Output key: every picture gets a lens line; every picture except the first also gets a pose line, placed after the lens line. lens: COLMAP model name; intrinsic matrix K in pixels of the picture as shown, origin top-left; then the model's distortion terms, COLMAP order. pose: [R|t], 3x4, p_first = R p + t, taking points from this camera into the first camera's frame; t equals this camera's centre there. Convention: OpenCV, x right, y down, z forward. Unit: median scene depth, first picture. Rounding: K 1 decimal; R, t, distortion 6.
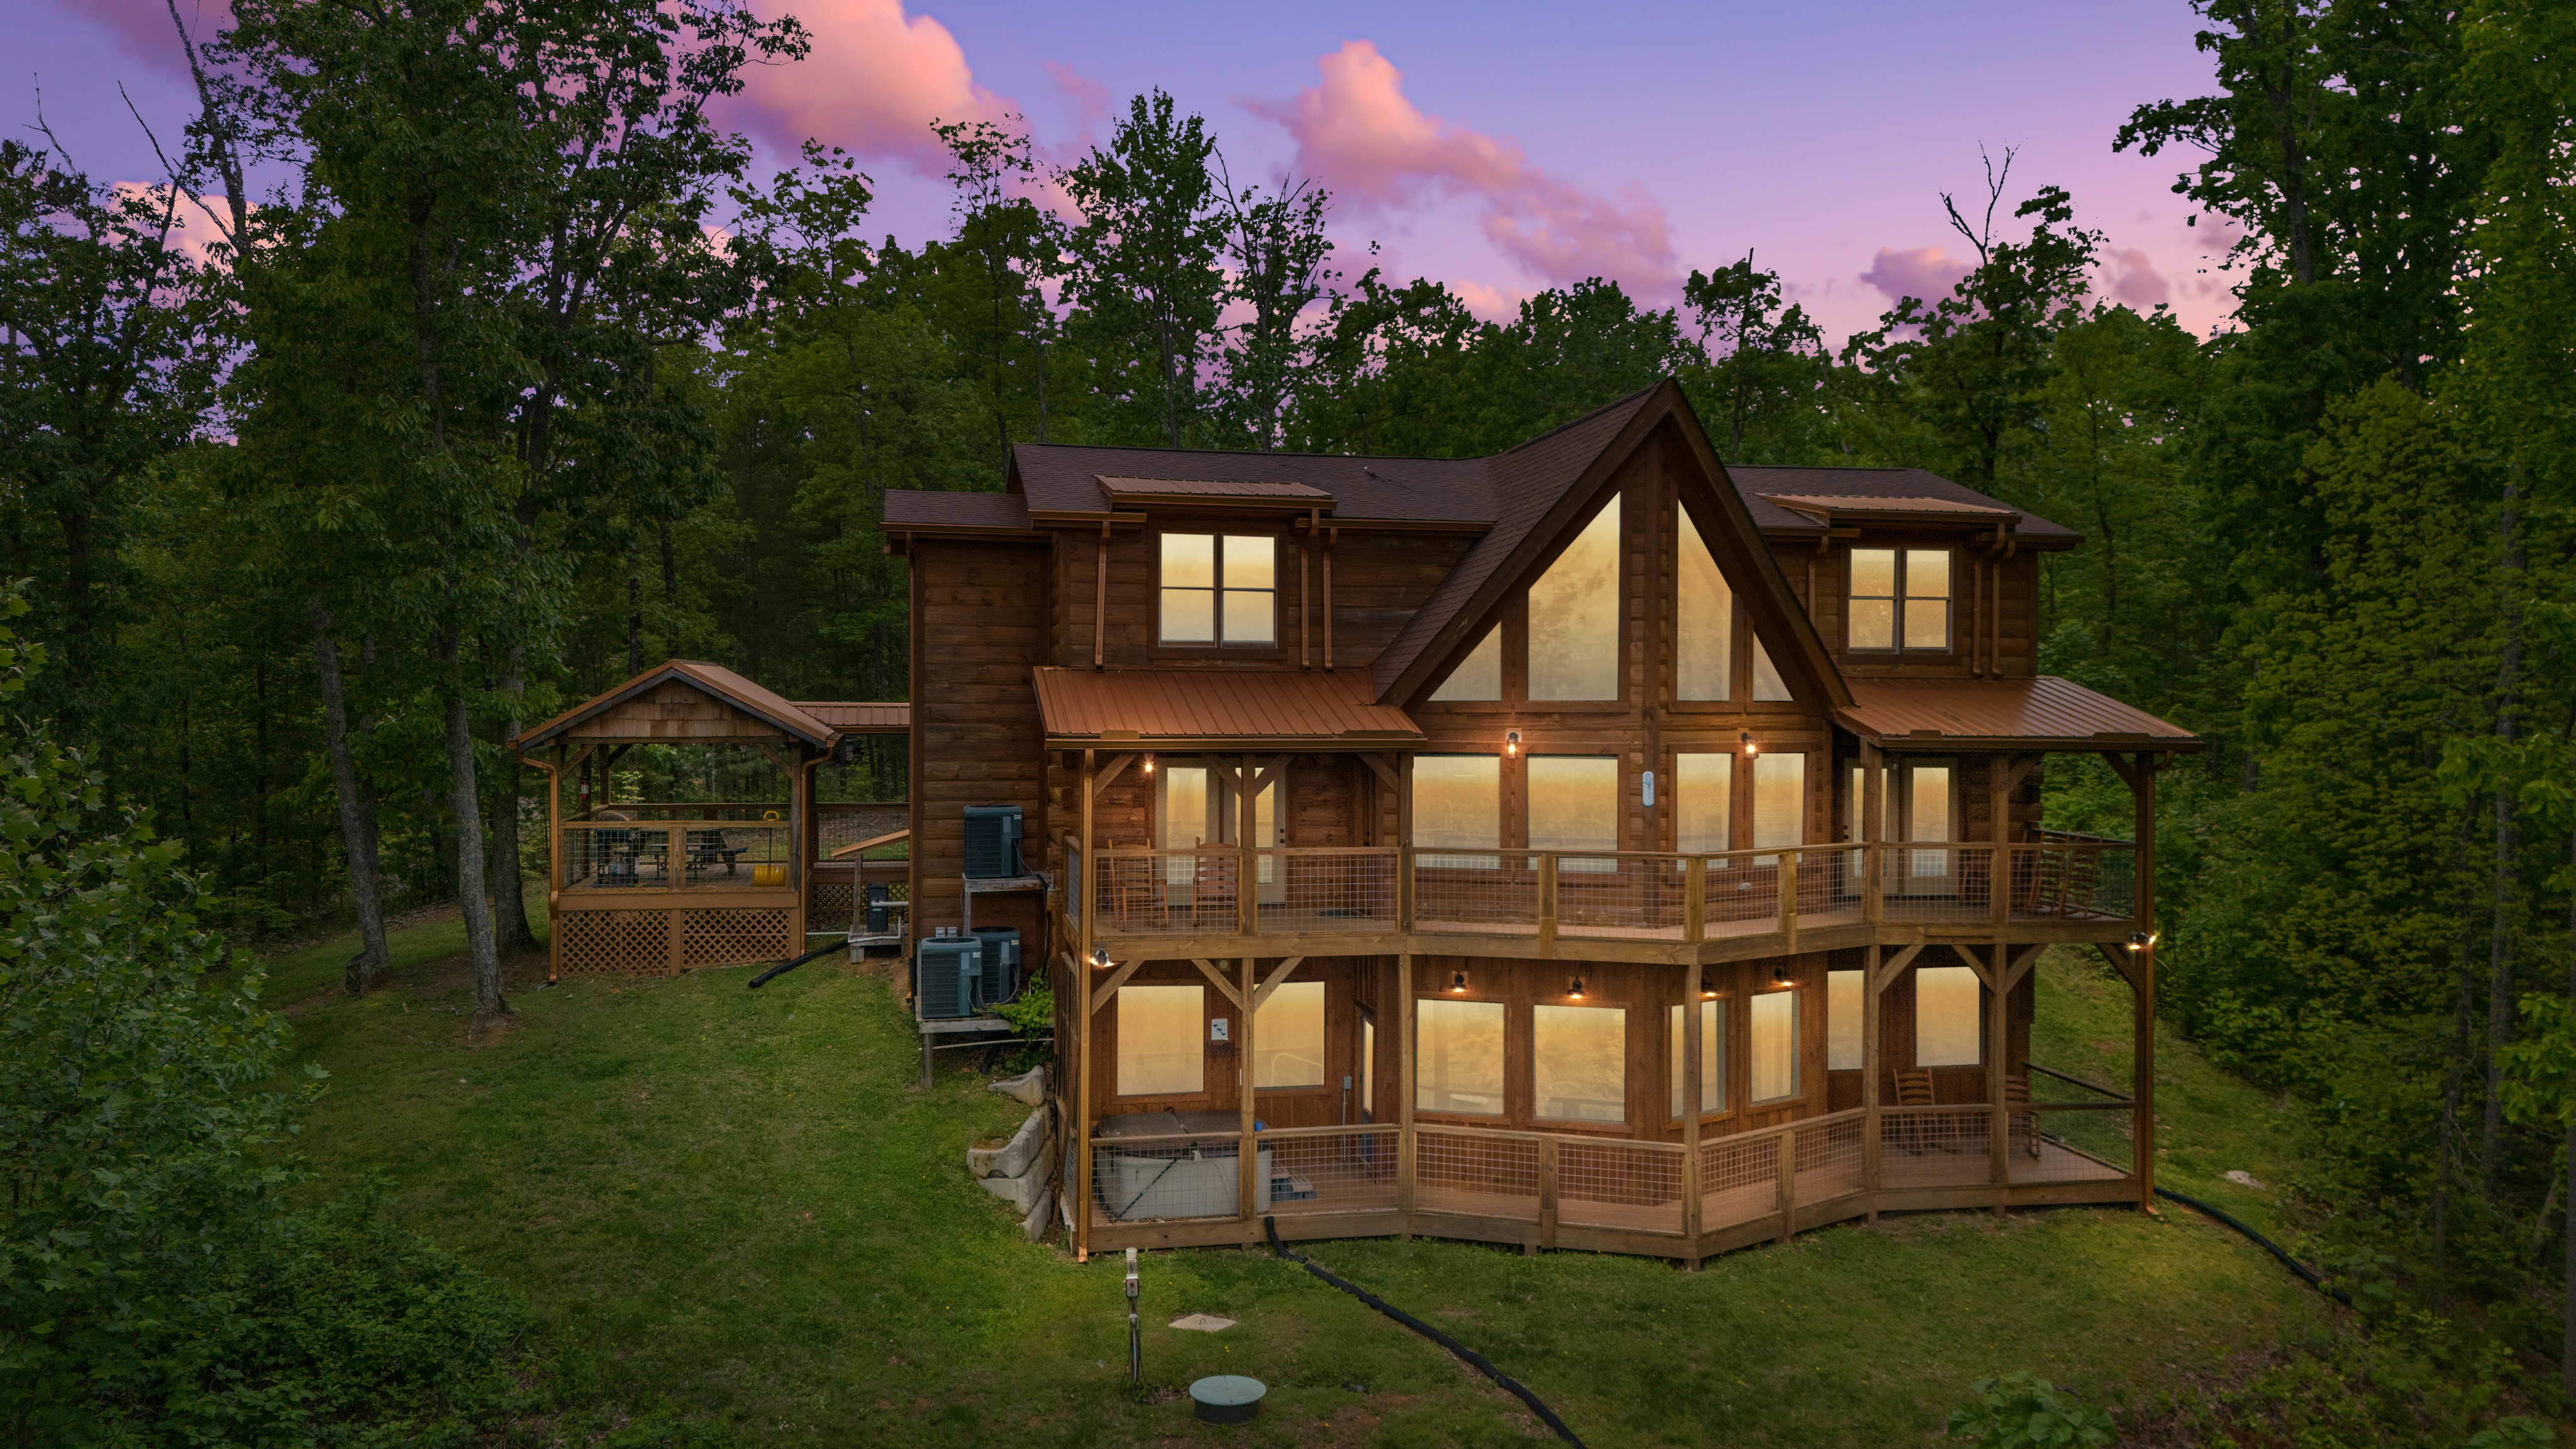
lens RADIAL K [[1878.1, 0, 1306.4], [0, 1878.1, 727.9], [0, 0, 1]] dist [0.093664, -0.109009]
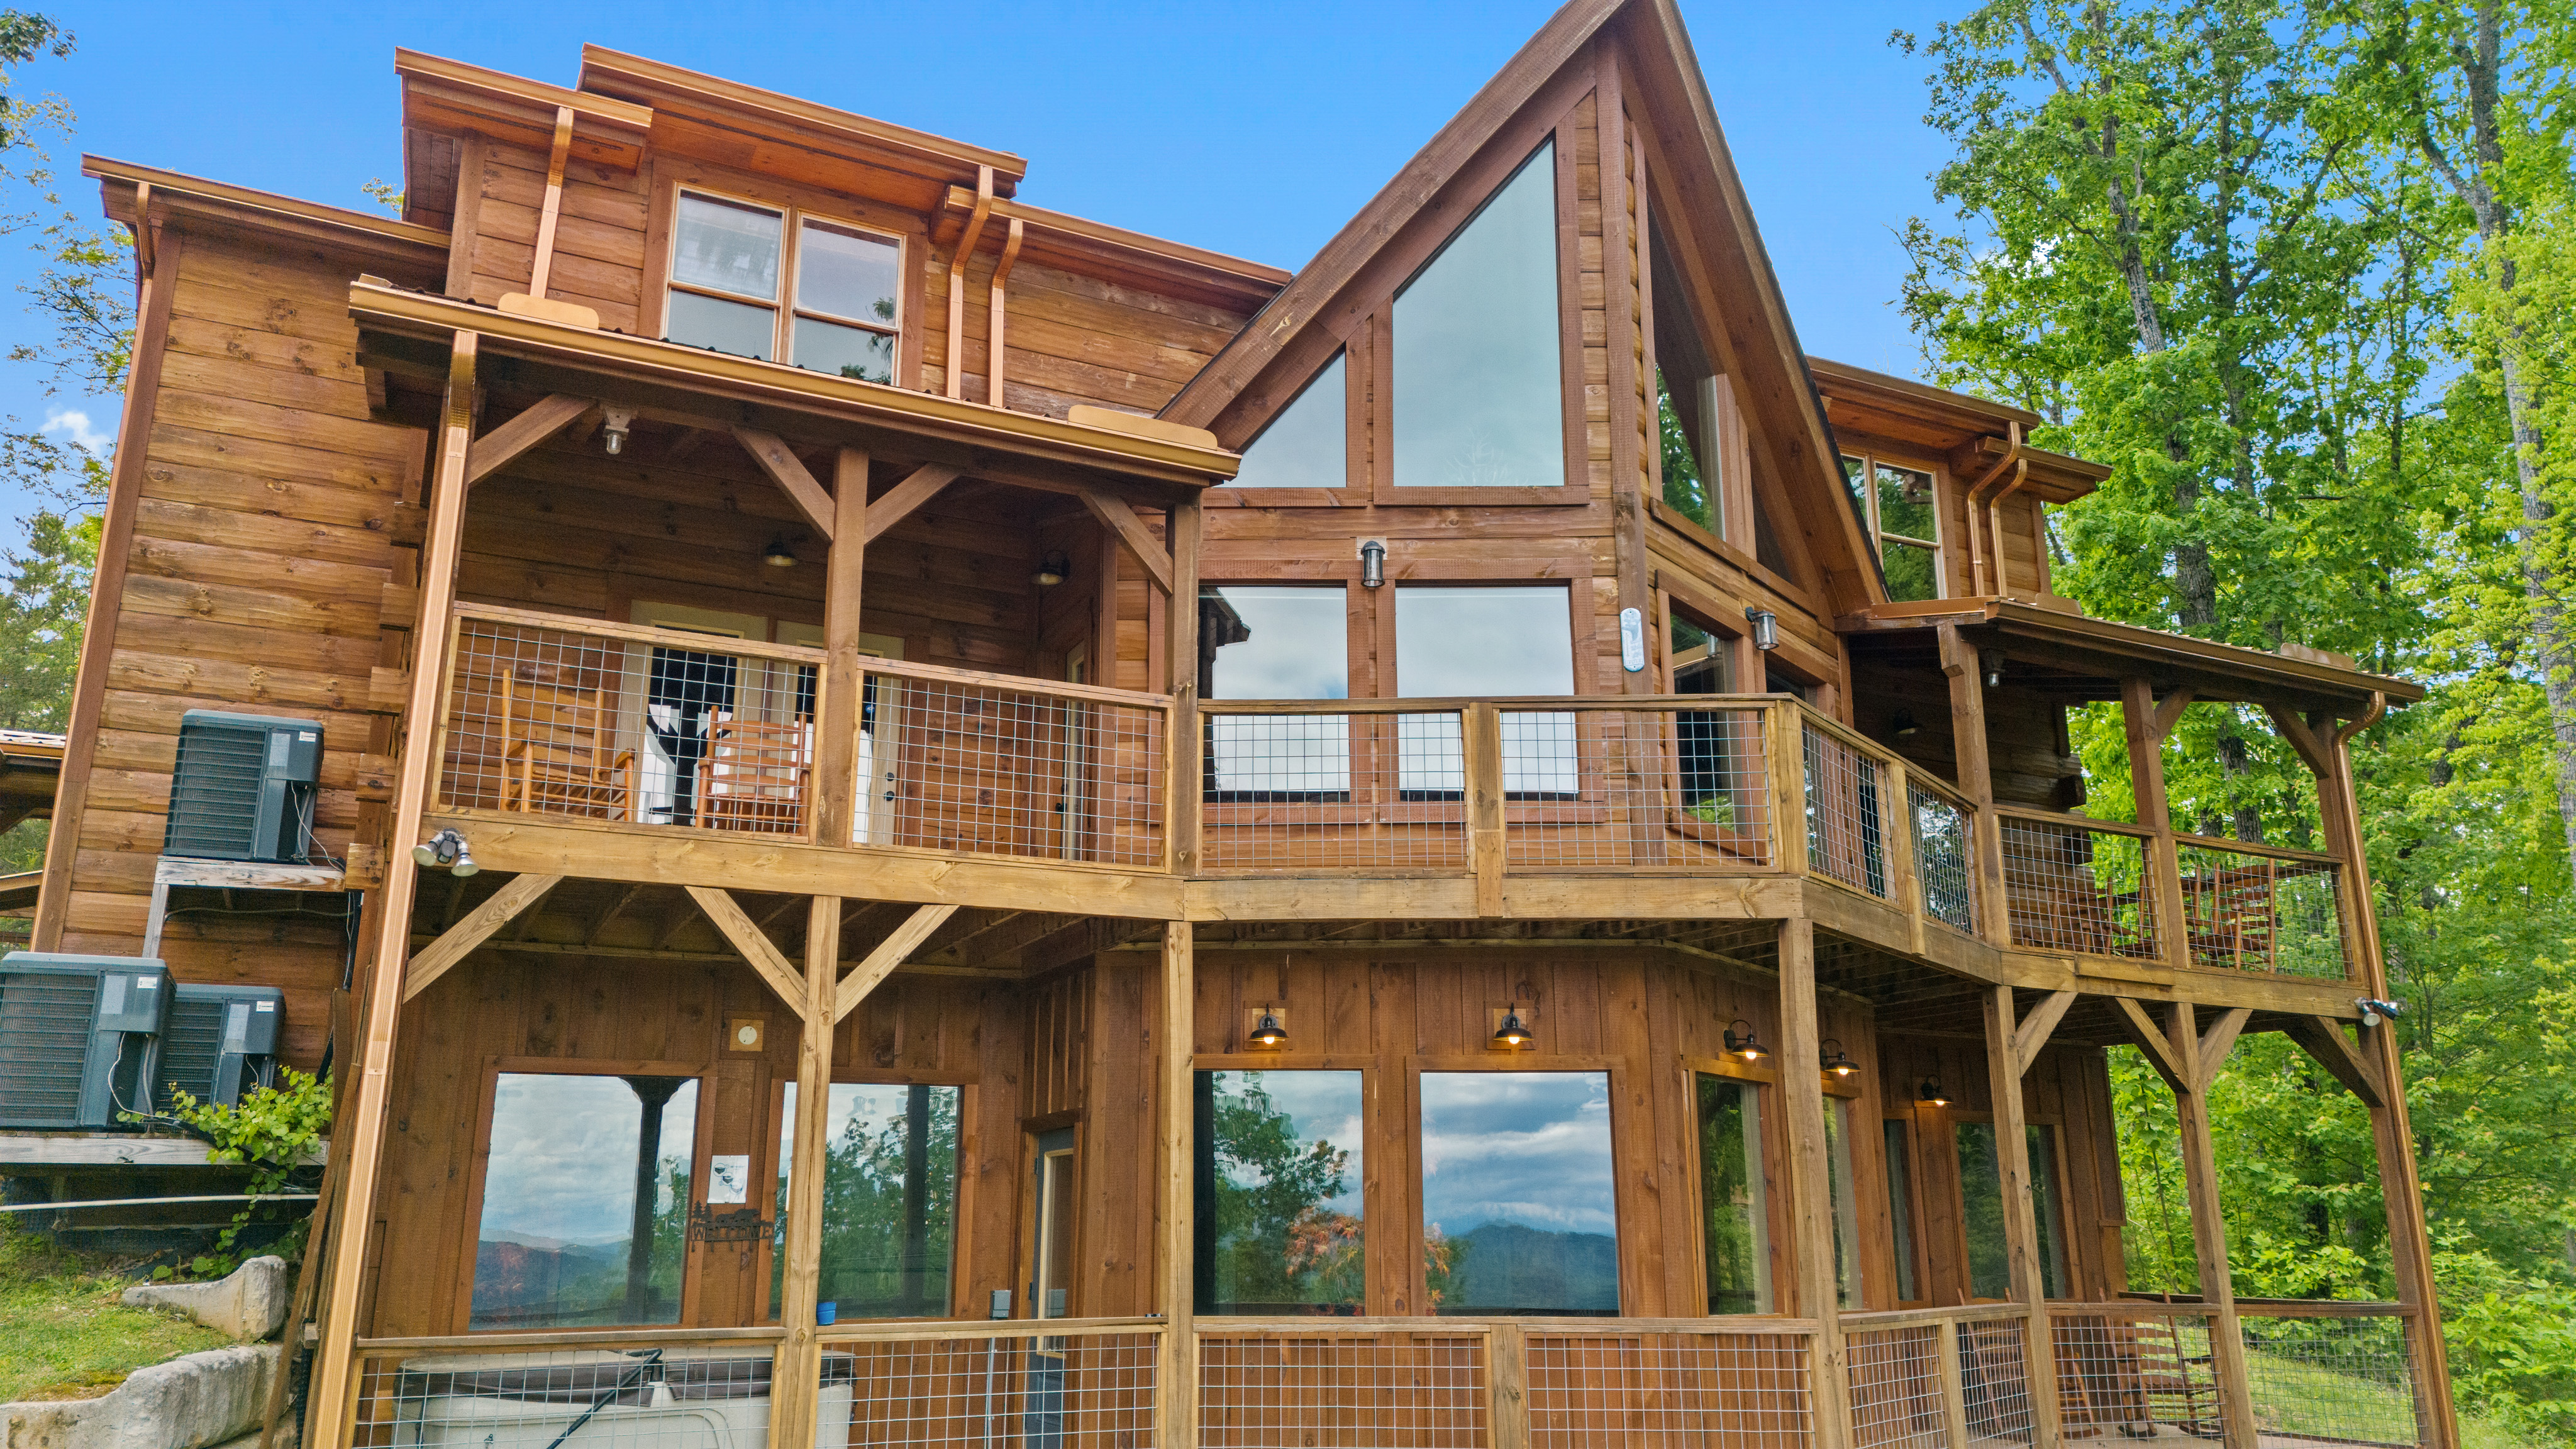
lens RADIAL K [[1878.1, 0, 1306.4], [0, 1878.1, 727.9], [0, 0, 1]] dist [0.093664, -0.109009]
pose [[0.967945, 0.057578, 0.244472, -0.030514], [0.012397, 0.961230, -0.275470, 0.190631], [-0.250855, 0.269670, 0.929704, 0.523227]]
